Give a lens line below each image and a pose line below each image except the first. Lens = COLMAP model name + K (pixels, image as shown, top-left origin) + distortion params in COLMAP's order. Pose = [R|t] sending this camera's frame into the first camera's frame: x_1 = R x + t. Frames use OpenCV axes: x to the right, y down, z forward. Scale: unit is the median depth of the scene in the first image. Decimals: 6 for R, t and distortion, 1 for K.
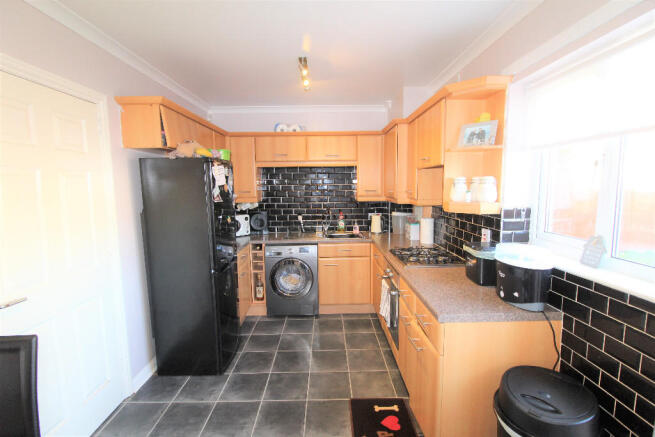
lens RADIAL K [[301.3, 0, 327.3], [0, 301.3, 218.2], [0, 0, 1]] dist [-0.016163, -0.005895]
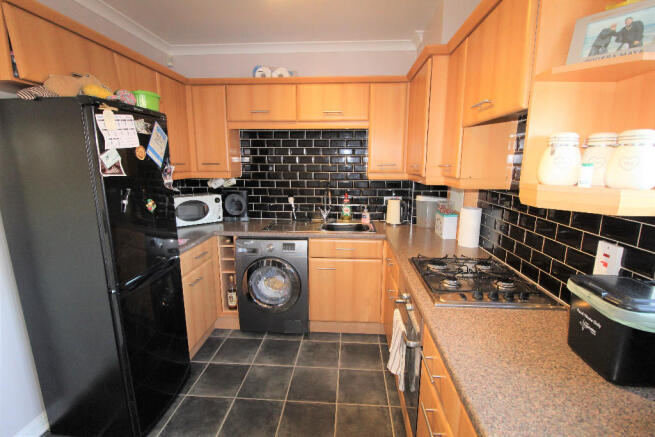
lens RADIAL K [[301.3, 0, 328.3], [0, 301.3, 218.9], [0, 0, 1]] dist [-0.016163, -0.005895]
pose [[0.996965, 0.029671, -0.071973, 0.065095], [-0.023978, 0.996609, 0.078712, -0.018377], [0.074065, -0.076747, 0.994296, 0.299119]]
